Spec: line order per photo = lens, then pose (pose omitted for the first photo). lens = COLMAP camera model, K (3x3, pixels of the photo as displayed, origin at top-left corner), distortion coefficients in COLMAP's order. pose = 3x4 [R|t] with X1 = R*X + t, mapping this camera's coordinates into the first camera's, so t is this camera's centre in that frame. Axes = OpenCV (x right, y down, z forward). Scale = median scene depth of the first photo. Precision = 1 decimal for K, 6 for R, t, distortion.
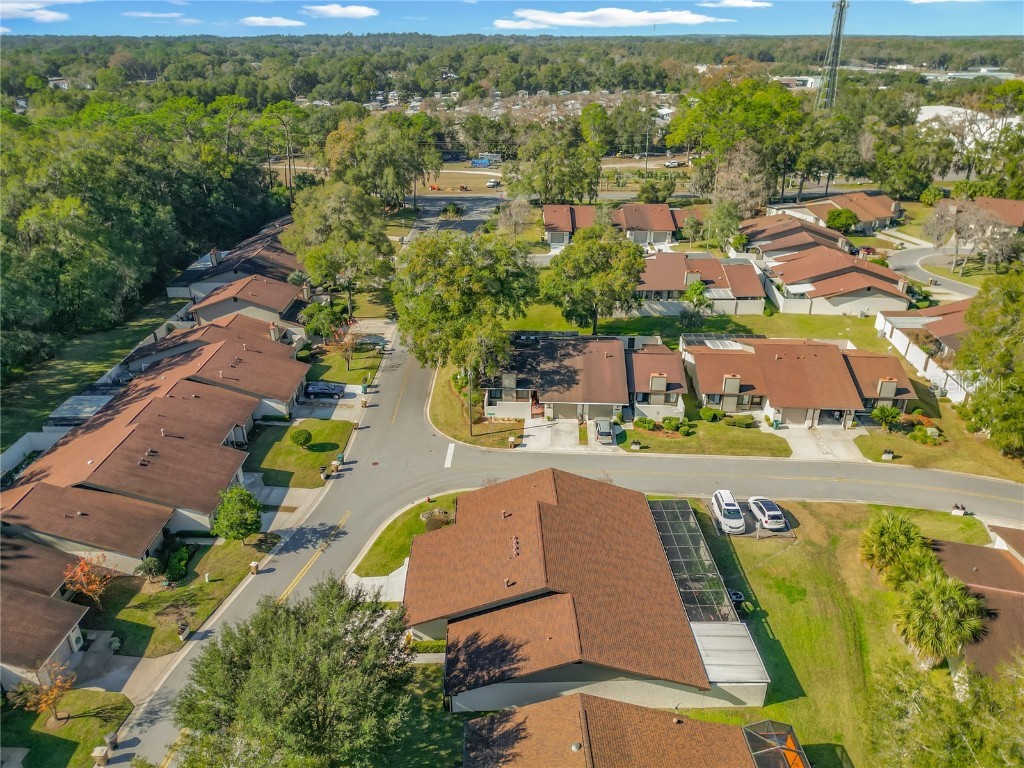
lens RADIAL K [[728.6, 0, 509.3], [0, 728.6, 385.5], [0, 0, 1]] dist [0.067131, -0.099718]
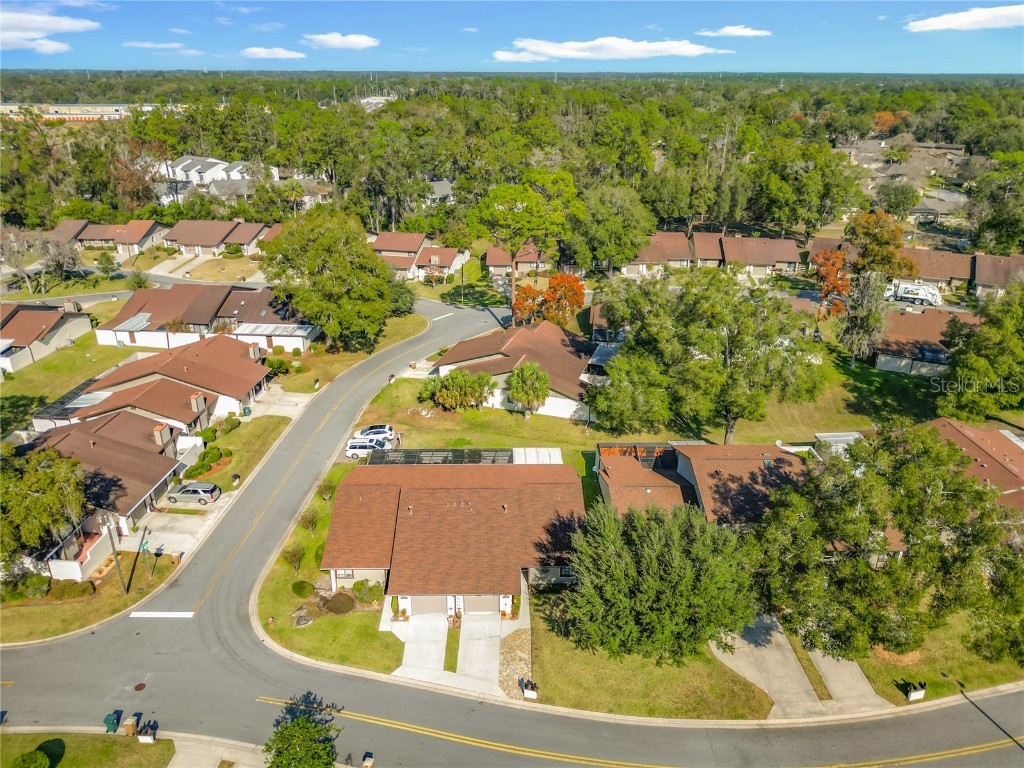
lens RADIAL K [[728.6, 0, 509.3], [0, 728.6, 385.5], [0, 0, 1]] dist [0.067131, -0.099718]
pose [[0.015148, -0.391649, 0.919990, -0.619027], [0.427449, 0.834318, 0.348140, -0.191527], [-0.903913, 0.387975, 0.180048, 0.412013]]
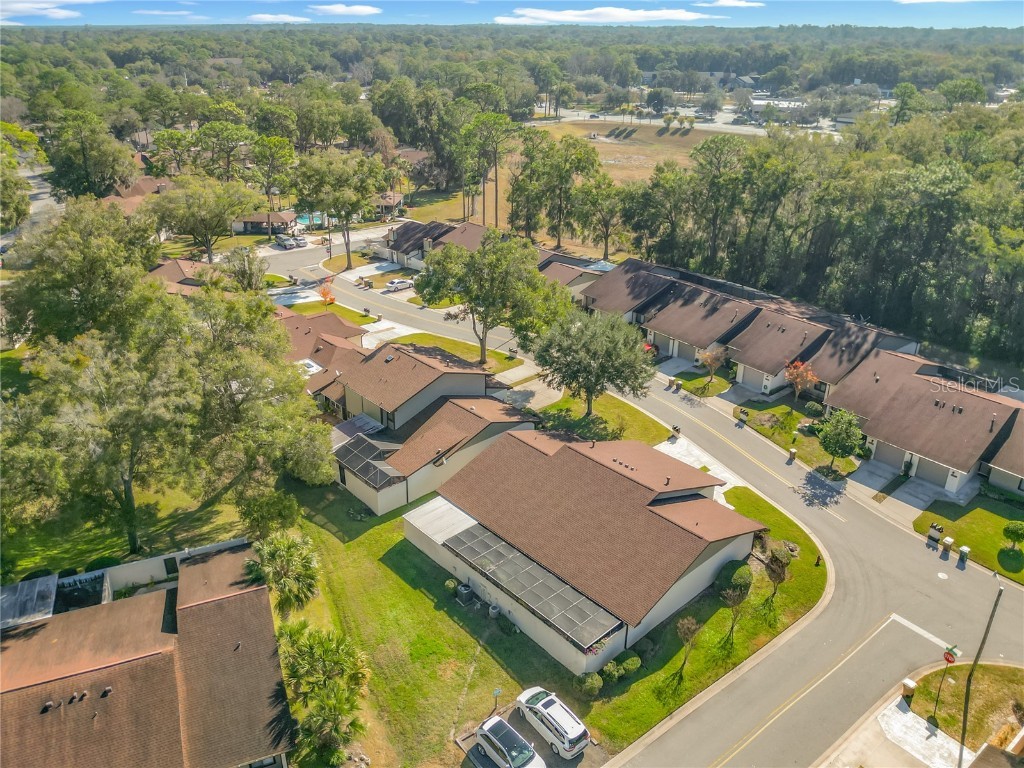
lens RADIAL K [[805.8, 0, 509.2], [0, 805.8, 346.4], [0, 0, 1]] dist [-0.003606, -0.003328]
pose [[-0.747166, 0.253508, -0.614392, 0.546811], [-0.293664, 0.703356, 0.647342, -0.422781], [0.596243, 0.664096, -0.451078, 0.846918]]
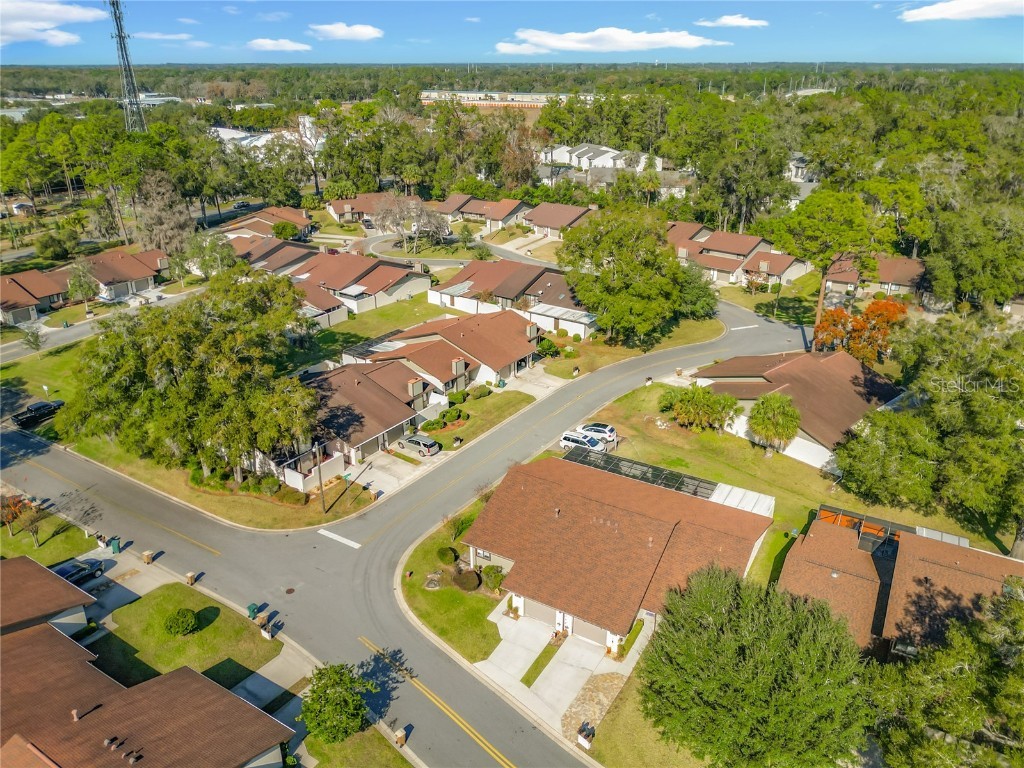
lens RADIAL K [[728.6, 0, 509.3], [0, 728.6, 385.5], [0, 0, 1]] dist [0.067131, -0.099718]
pose [[0.530163, -0.340142, 0.776679, -0.534433], [0.365311, 0.918262, 0.152784, -0.117163], [-0.765163, 0.202729, 0.611086, 0.257765]]
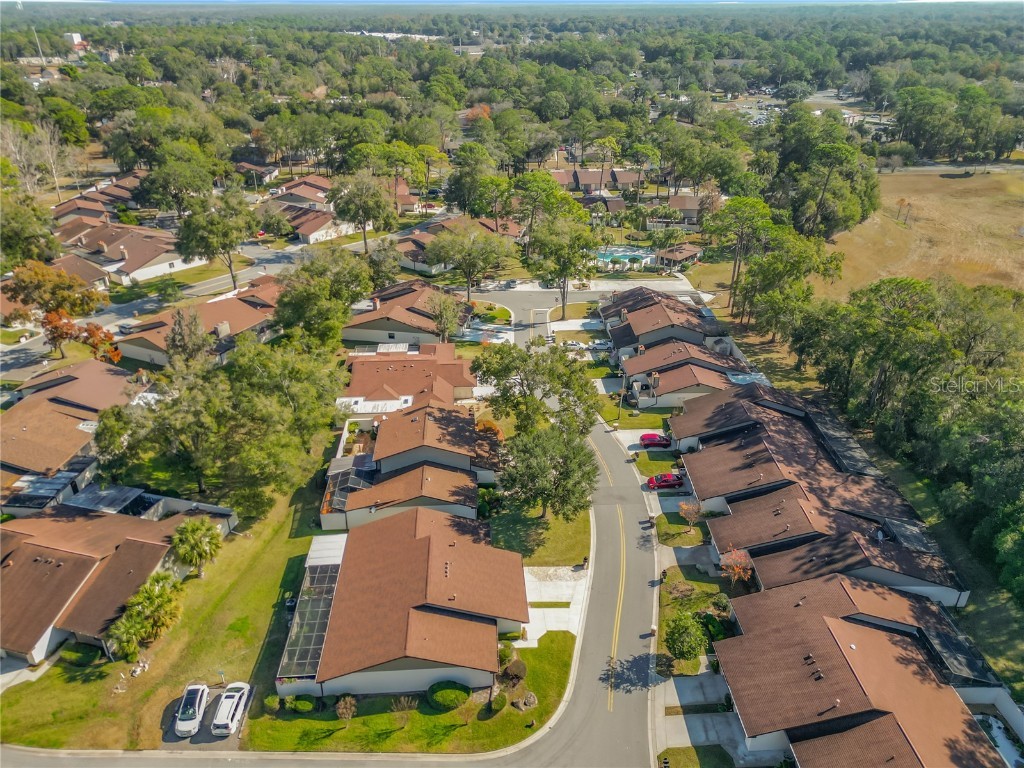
lens RADIAL K [[728.6, 0, 509.3], [0, 728.6, 385.5], [0, 0, 1]] dist [0.067131, -0.099718]
pose [[-0.999501, 0.027471, -0.015561, -0.064399], [0.003781, 0.593473, 0.804845, -0.713263], [0.031346, 0.804385, -0.593281, 0.985213]]
